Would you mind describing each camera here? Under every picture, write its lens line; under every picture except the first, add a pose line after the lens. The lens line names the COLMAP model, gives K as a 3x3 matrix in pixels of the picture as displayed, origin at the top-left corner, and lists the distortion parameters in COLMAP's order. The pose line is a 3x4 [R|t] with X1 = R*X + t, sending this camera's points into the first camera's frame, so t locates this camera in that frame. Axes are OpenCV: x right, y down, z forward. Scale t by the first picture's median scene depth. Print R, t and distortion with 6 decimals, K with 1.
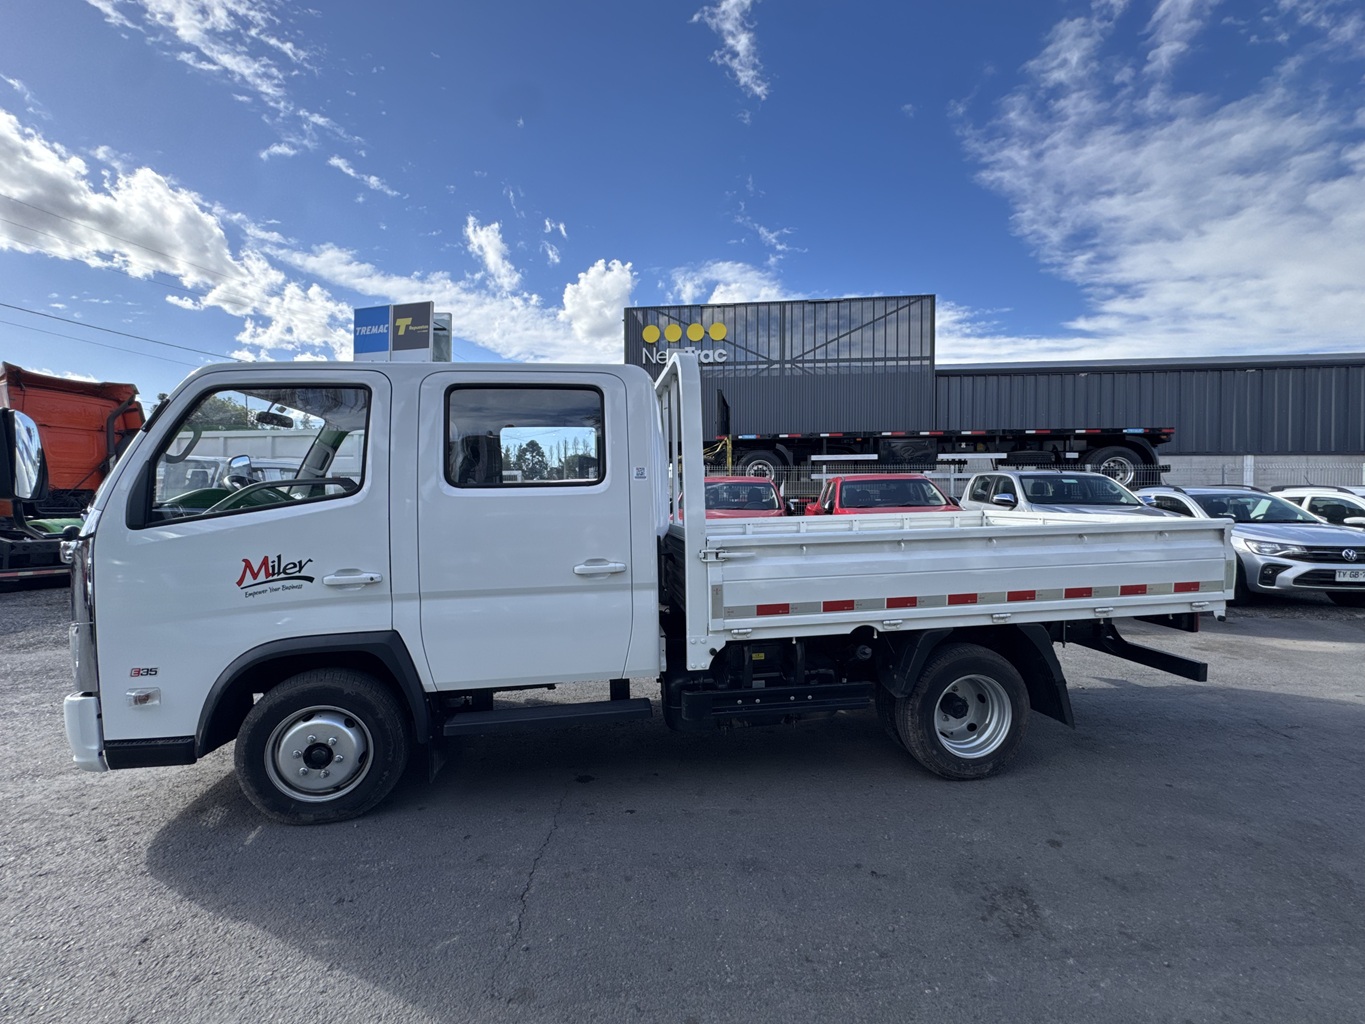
lens RADIAL K [[590.3, 0, 689.5], [0, 590.3, 498.3], [0, 0, 1]] dist [0.000797, -0.000344]
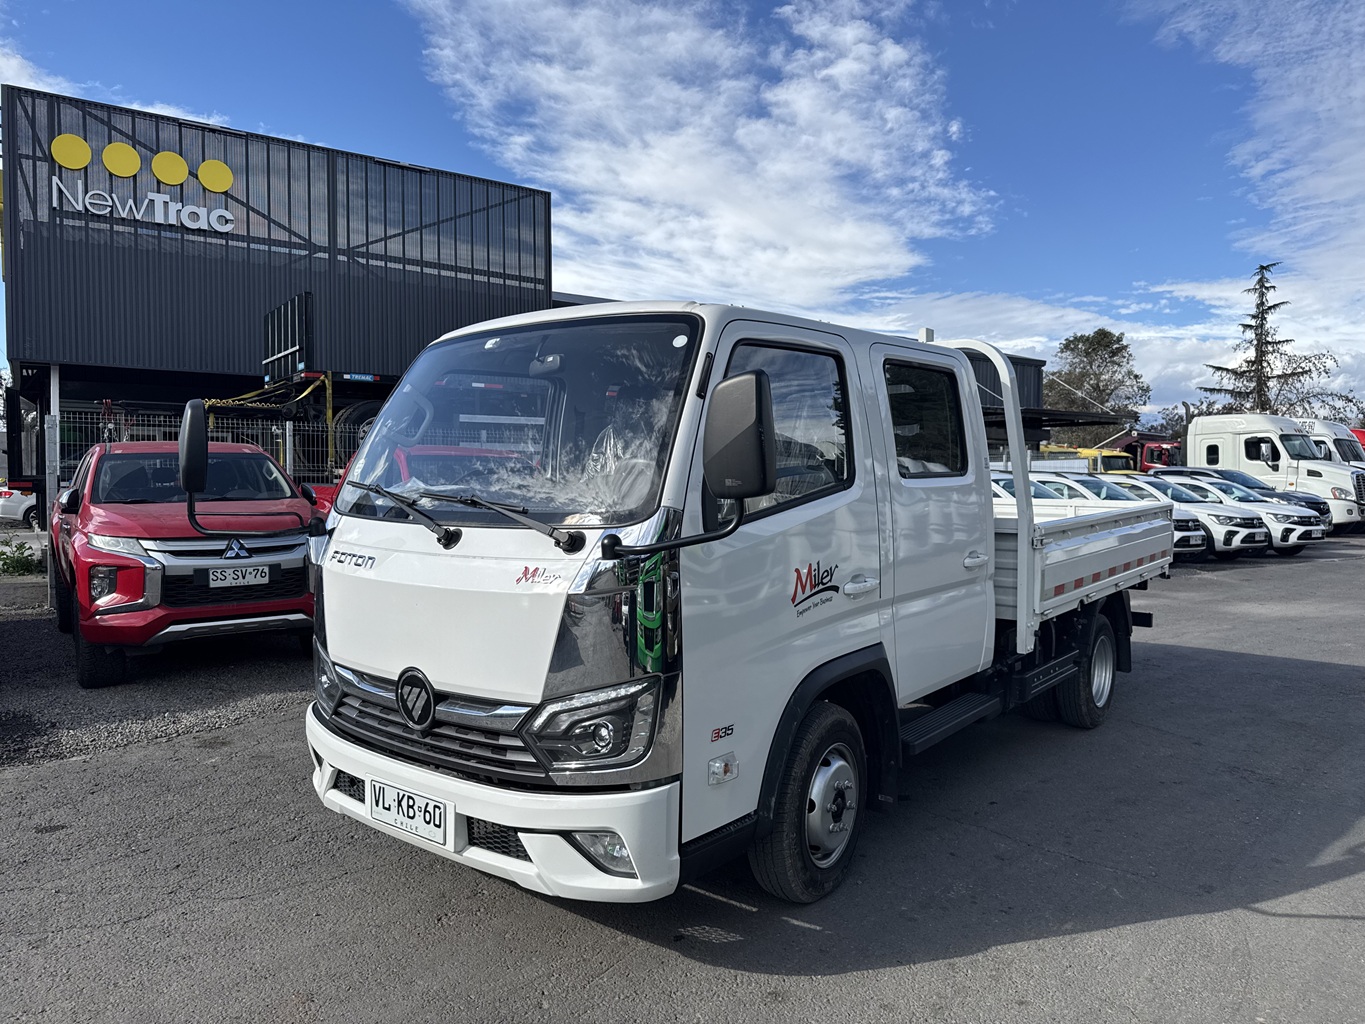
lens RADIAL K [[969.8, 0, 683.3], [0, 969.8, 491.9], [0, 0, 1]] dist [0.025701, -0.031342]
pose [[0.734141, -0.003644, 0.678988, -1.595483], [-0.007218, 0.999887, 0.013170, -0.011975], [-0.678959, -0.014569, 0.734032, 0.156981]]
